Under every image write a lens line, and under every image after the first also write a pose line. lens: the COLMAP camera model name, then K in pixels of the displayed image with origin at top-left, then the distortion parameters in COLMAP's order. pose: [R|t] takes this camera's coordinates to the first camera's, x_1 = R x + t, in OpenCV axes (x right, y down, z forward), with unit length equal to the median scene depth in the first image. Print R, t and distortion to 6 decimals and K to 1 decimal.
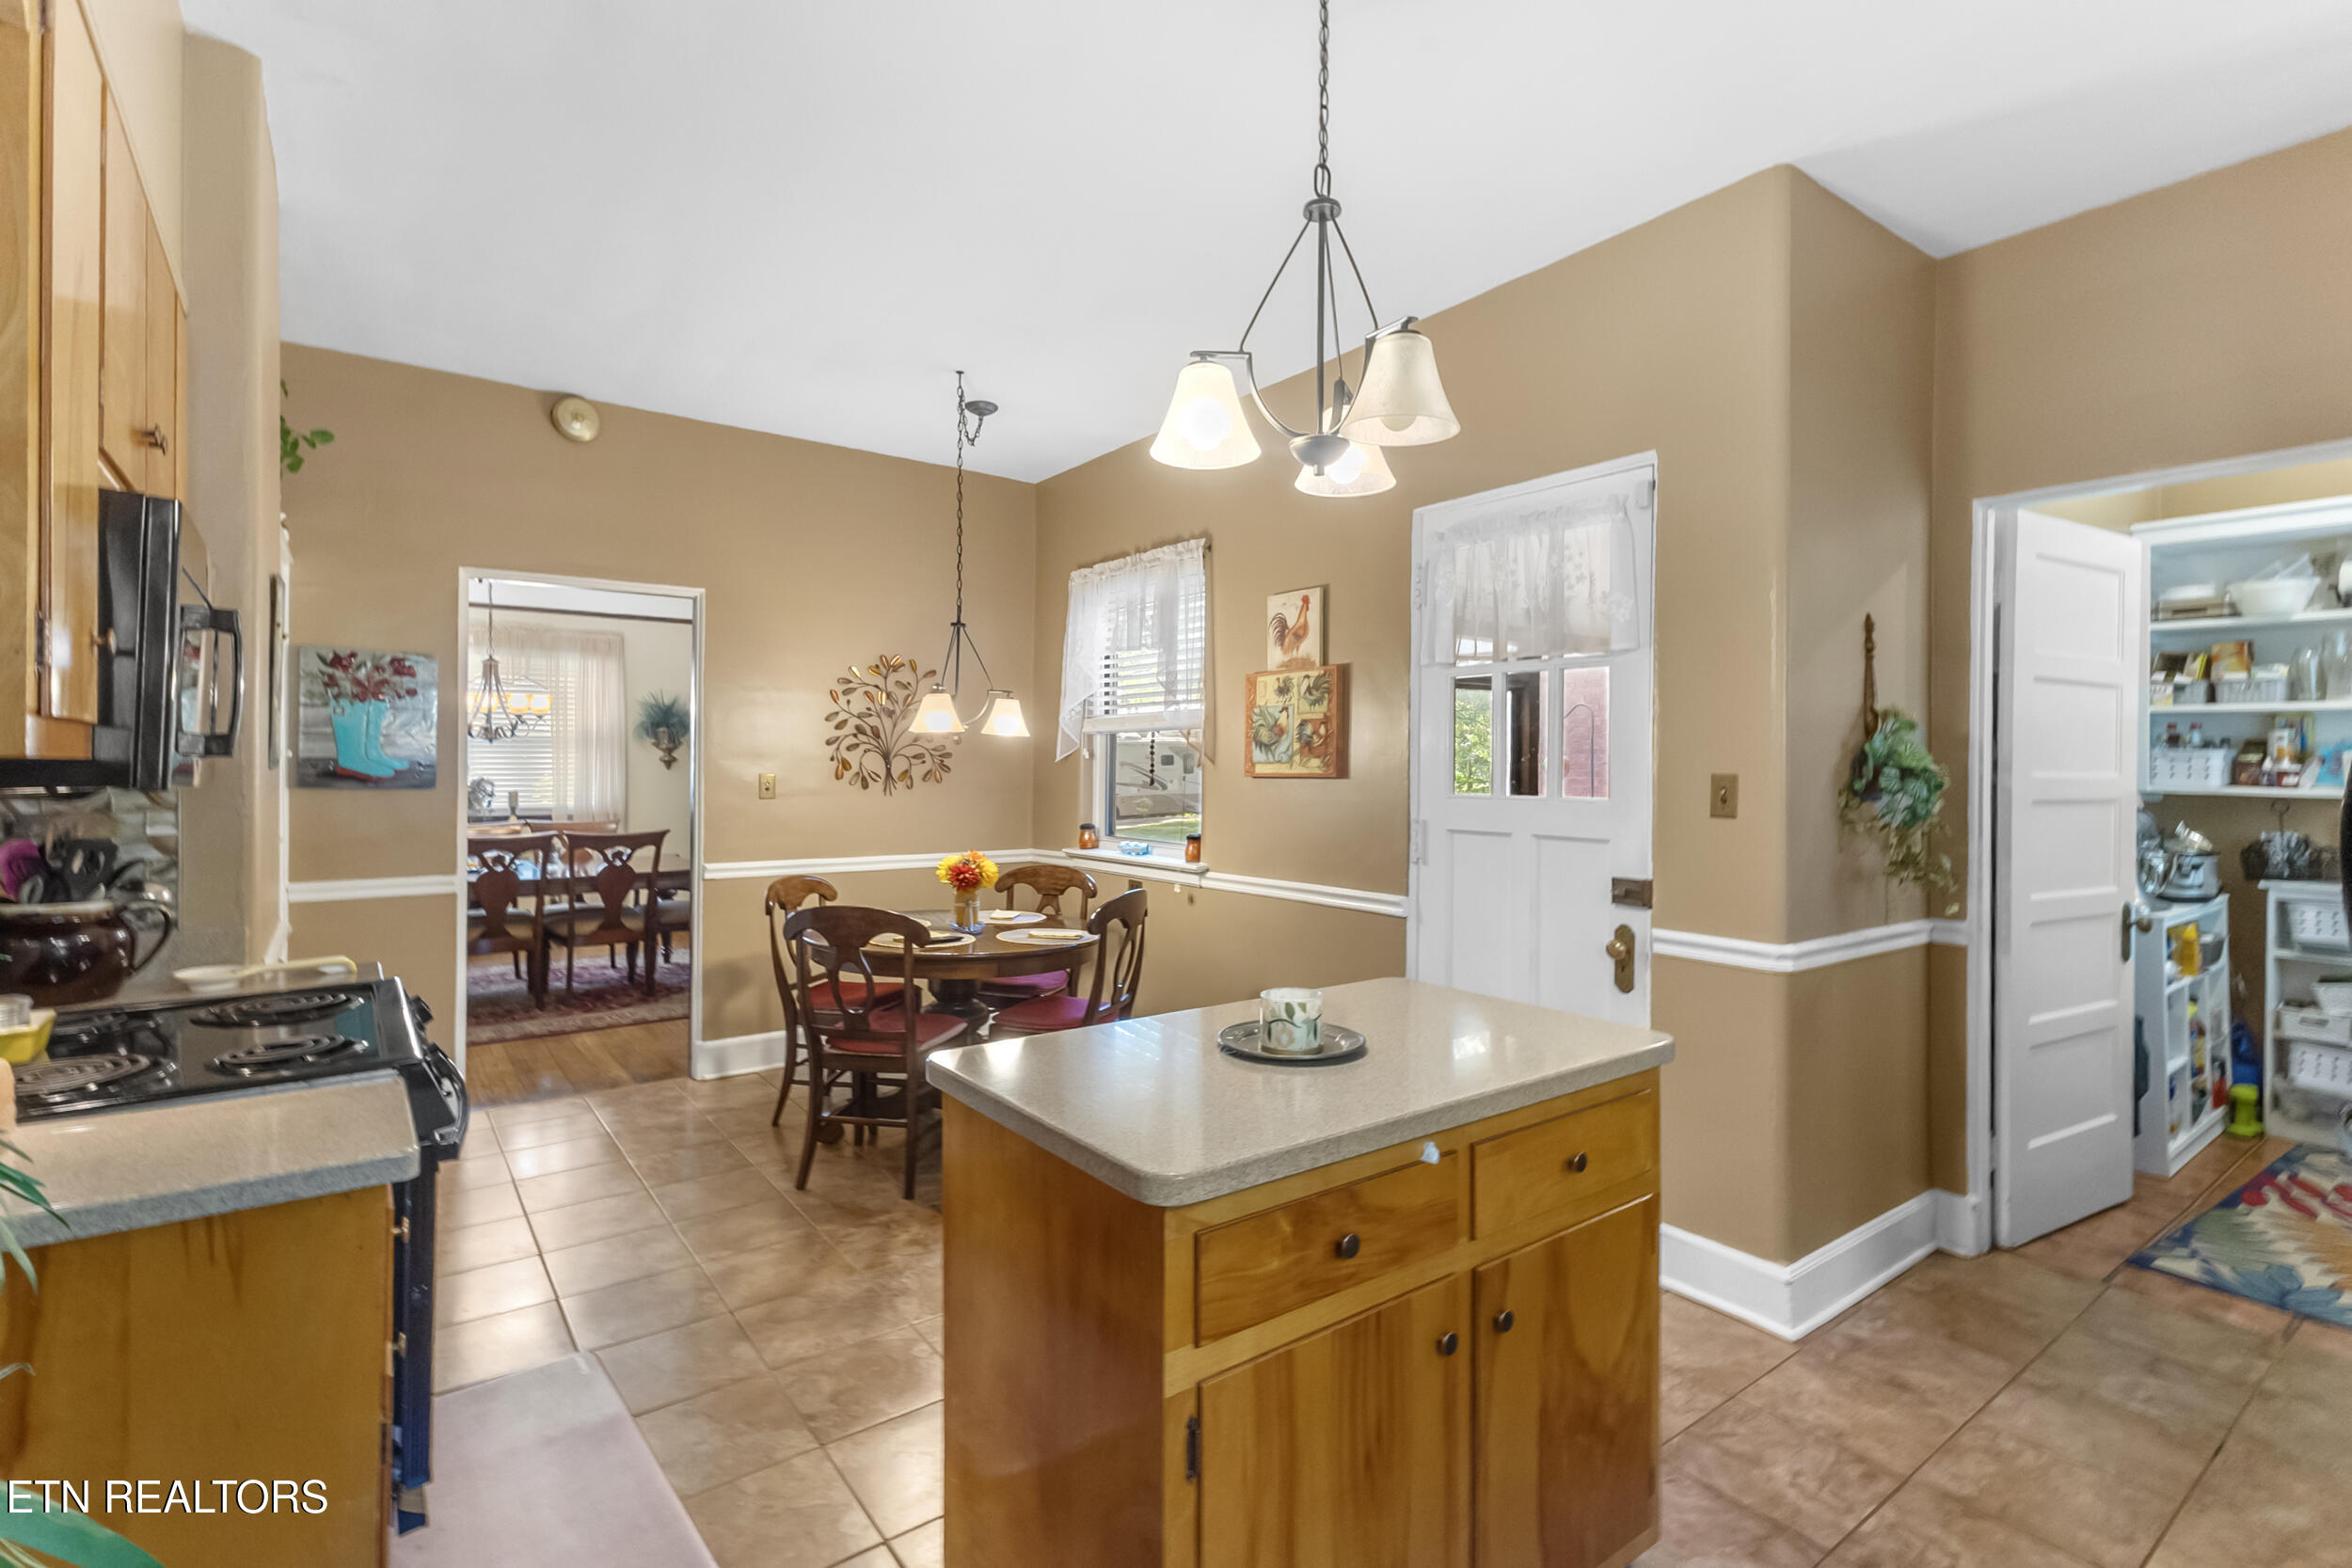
lens RADIAL K [[1095.3, 0, 1182.2], [0, 1095.3, 777.2], [0, 0, 1]] dist [0.021318, -0.004619]
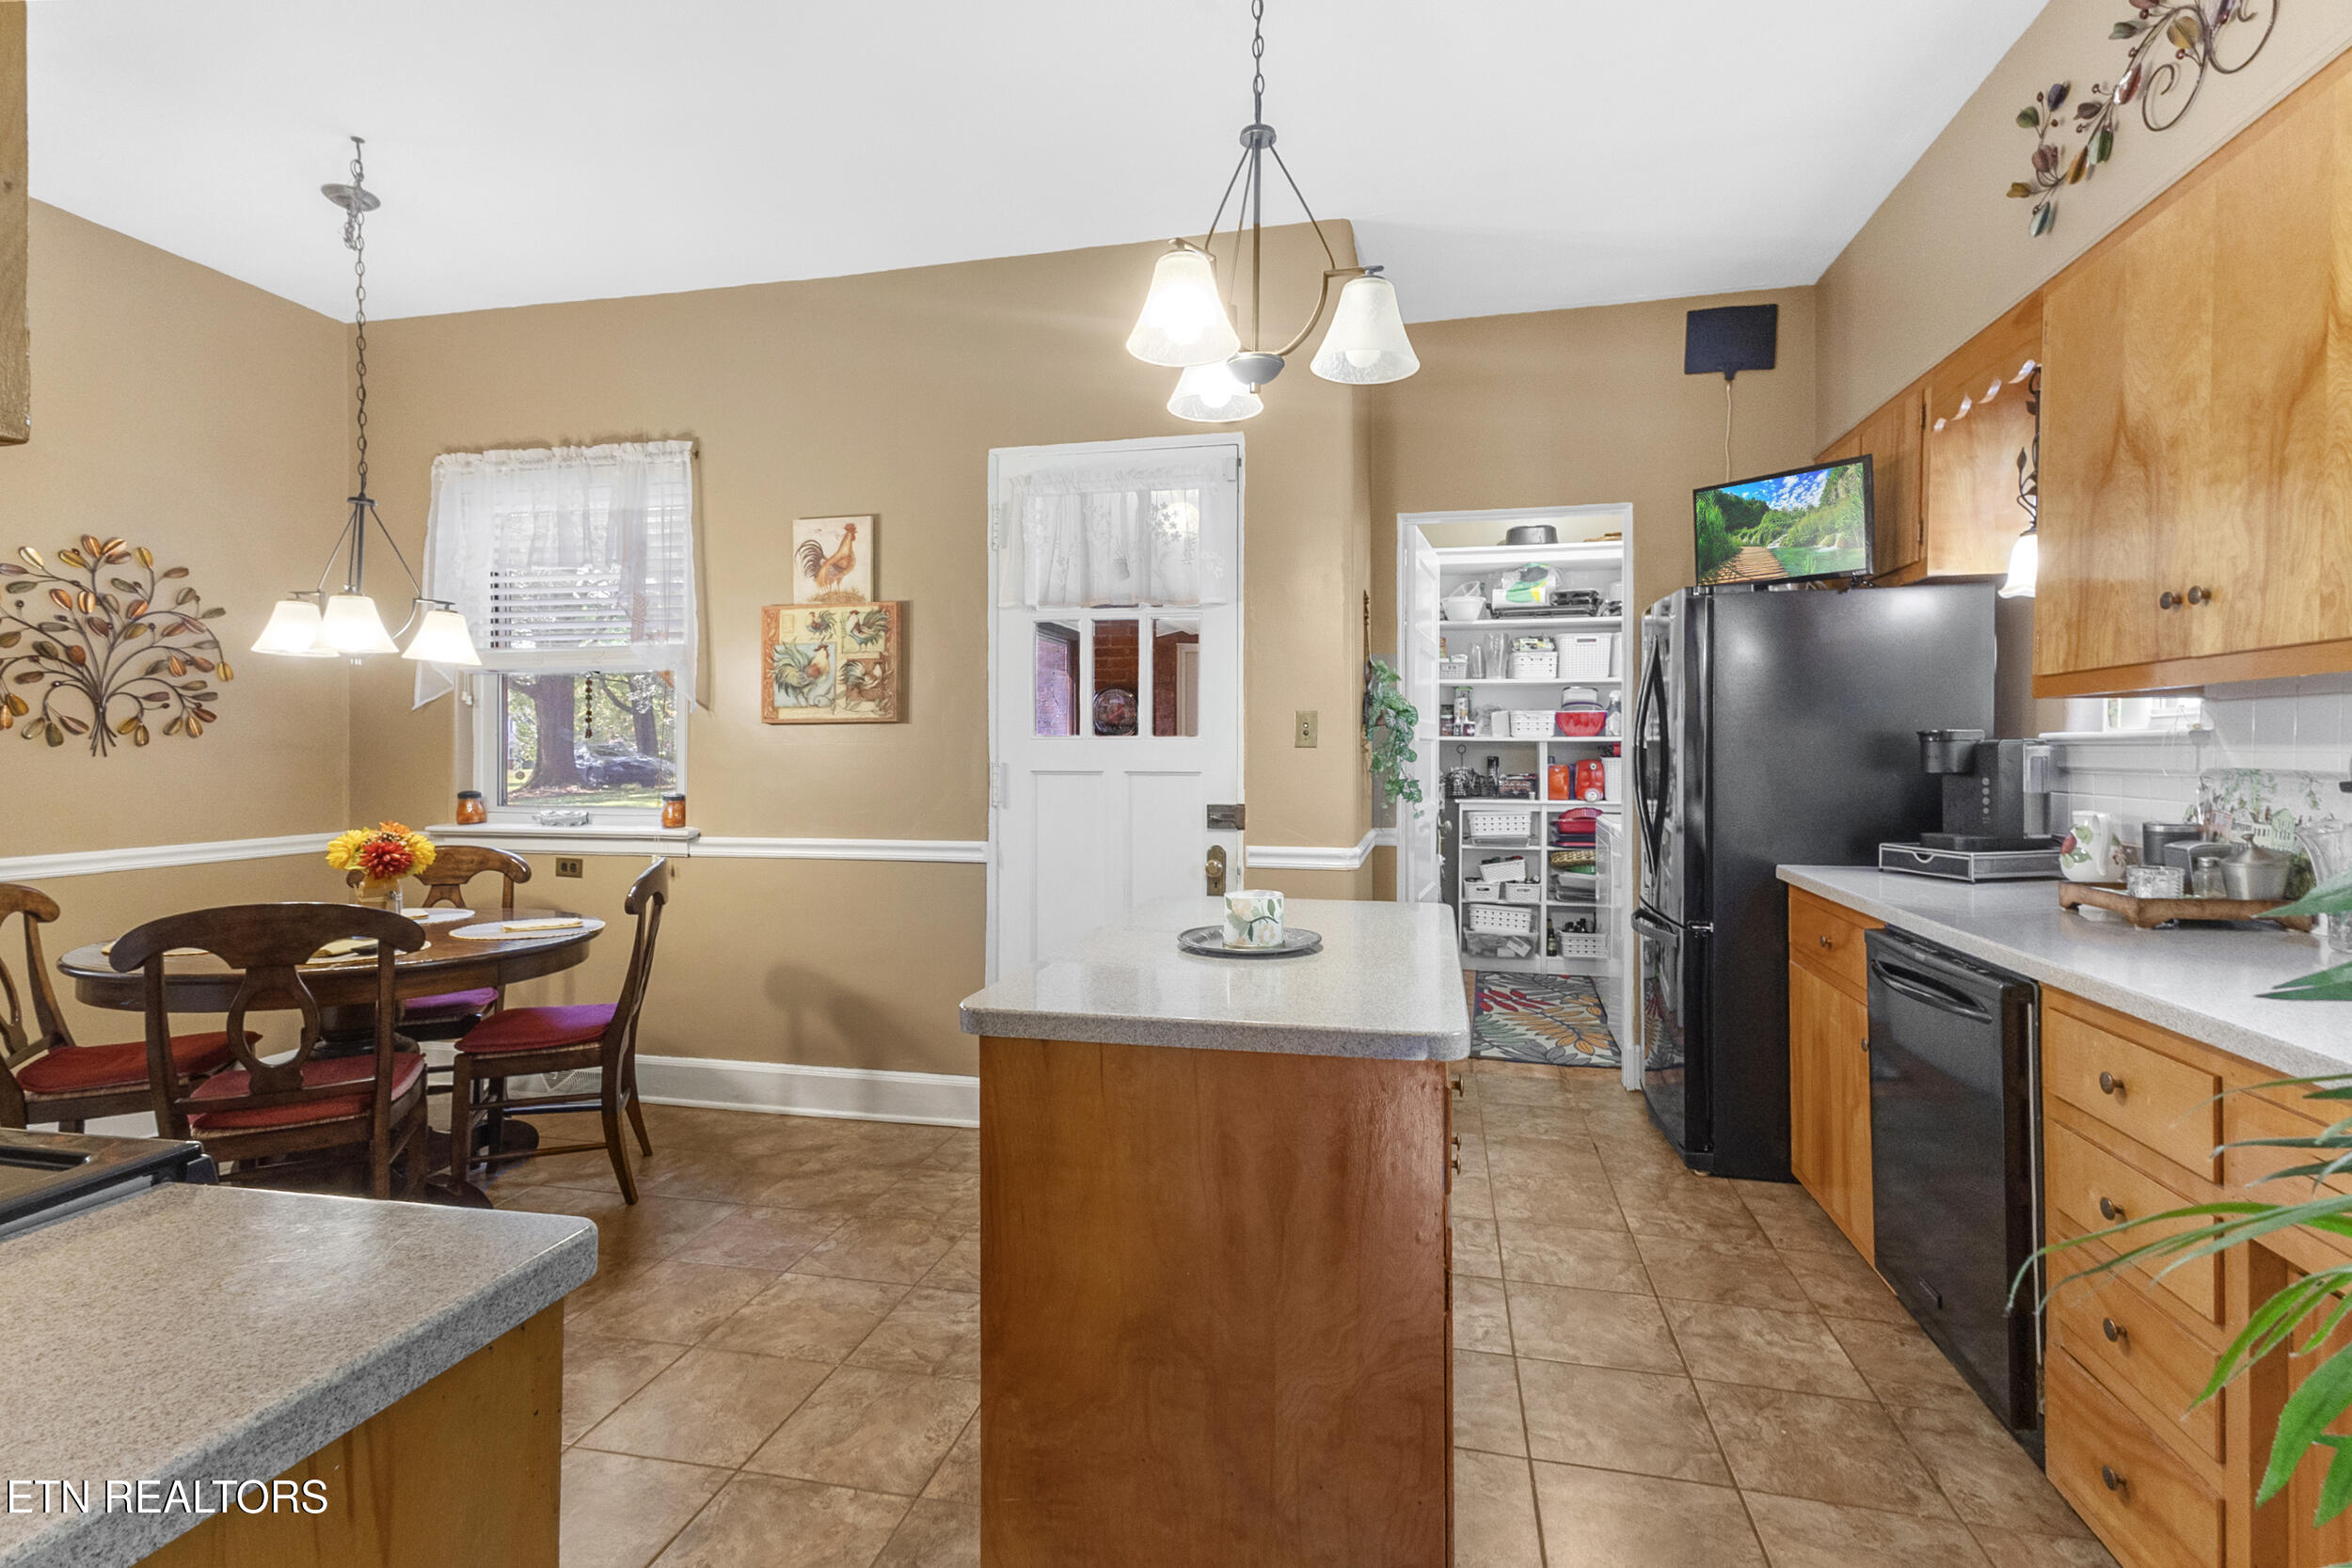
lens RADIAL K [[1095.3, 0, 1184.7], [0, 1095.3, 763.1], [0, 0, 1]] dist [0.021318, -0.004619]
pose [[0.755296, -0.013875, 0.655237, -0.271469], [0.012282, 0.999900, 0.007016, 0.030185], [-0.655269, 0.002748, 0.755391, 0.122421]]
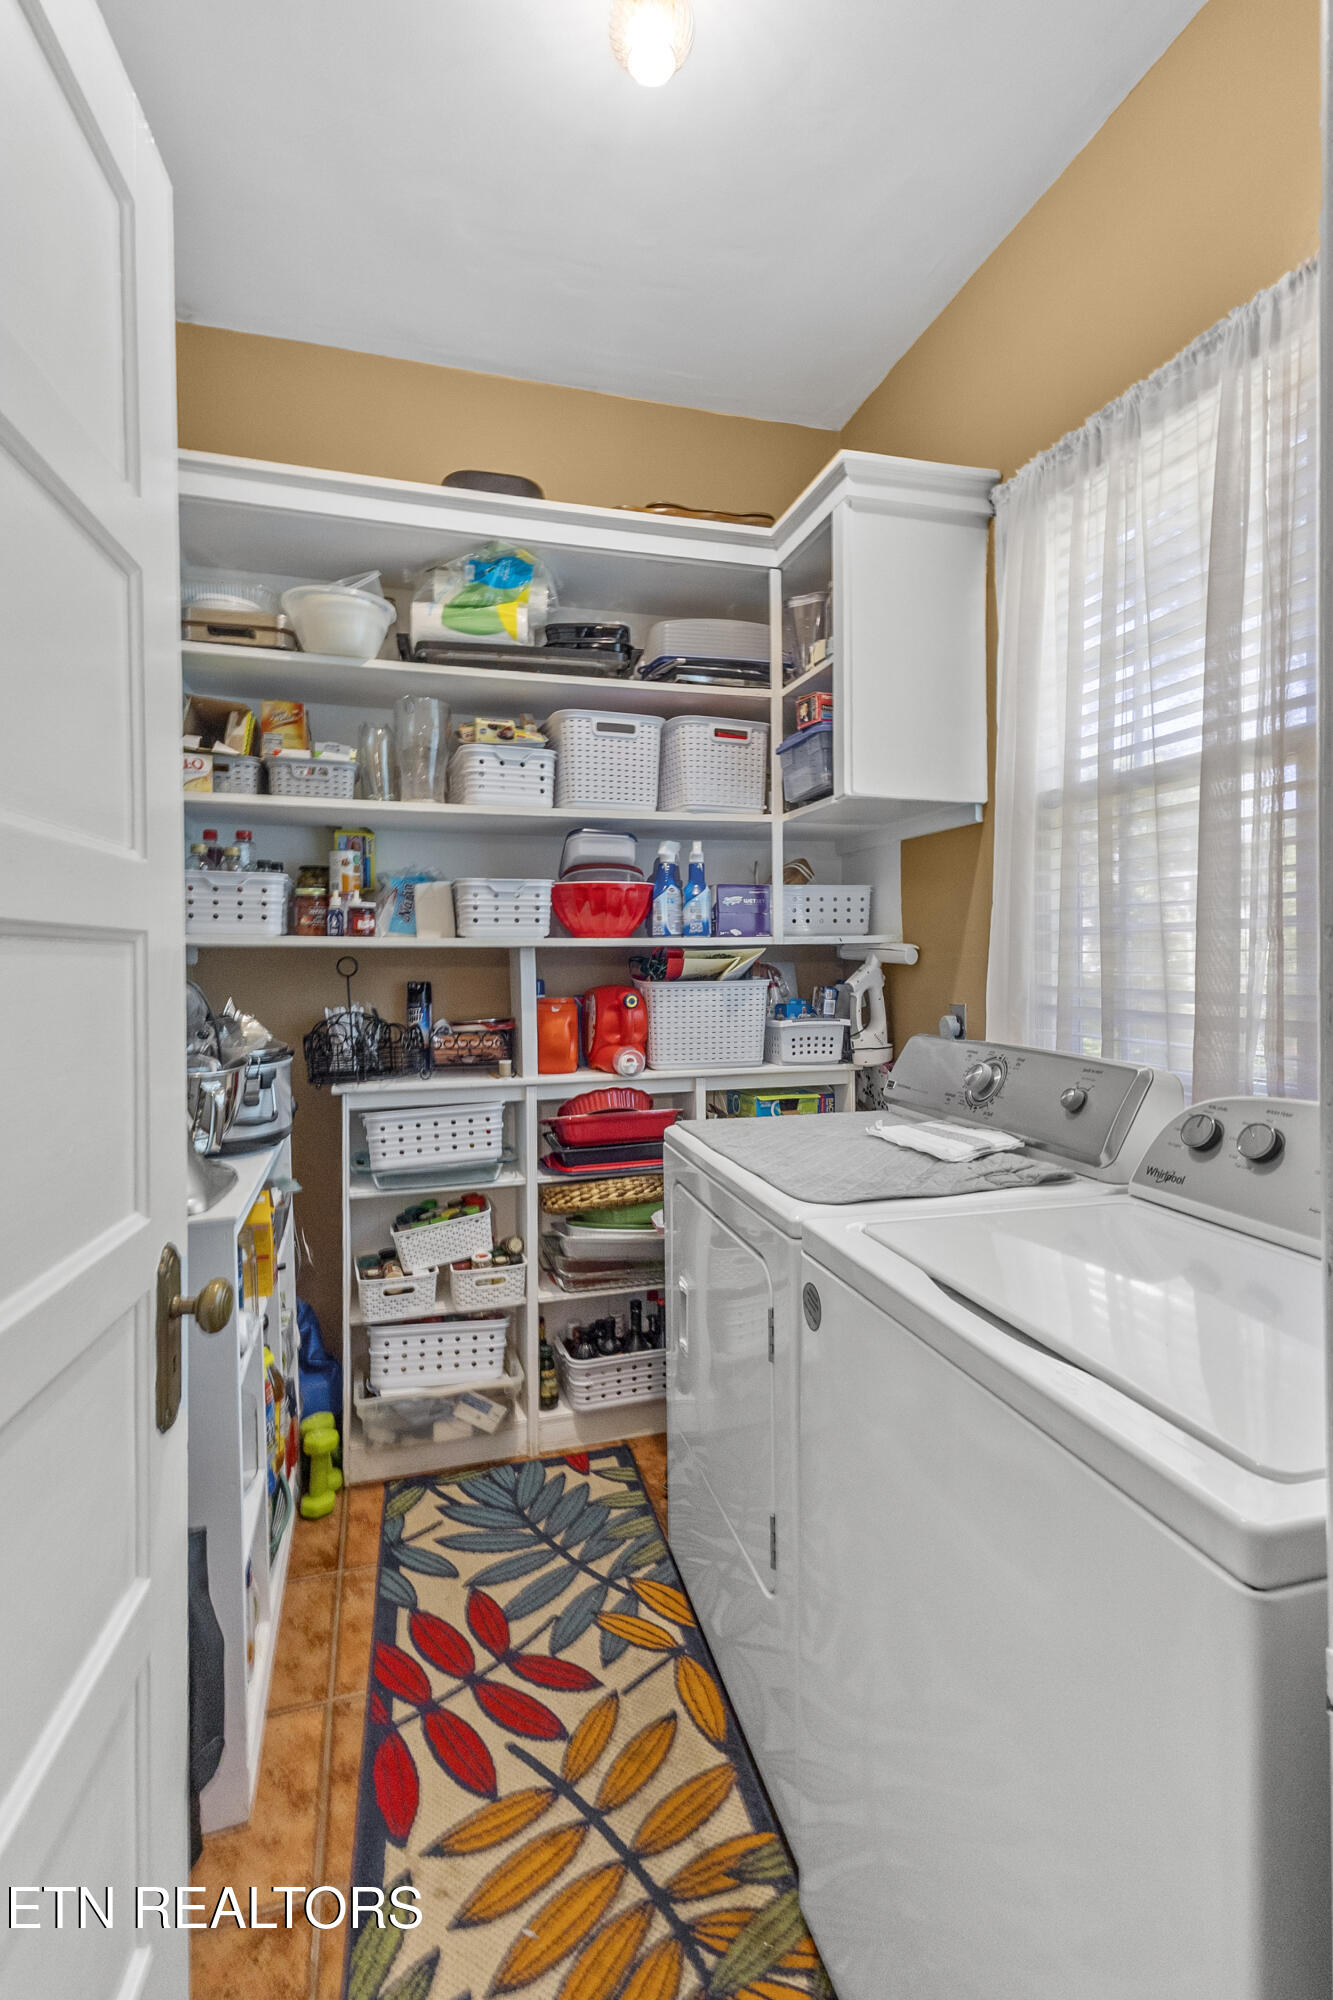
lens RADIAL K [[931.5, 0, 645.3], [0, 931.5, 966.5], [0, 0, 1]] dist [0.021318, -0.004619]
pose [[0.360245, -0.018014, 0.932684, 0.534831], [0.020879, 0.999719, 0.011245, 0.023908], [-0.932624, 0.015423, 0.360520, 0.636520]]
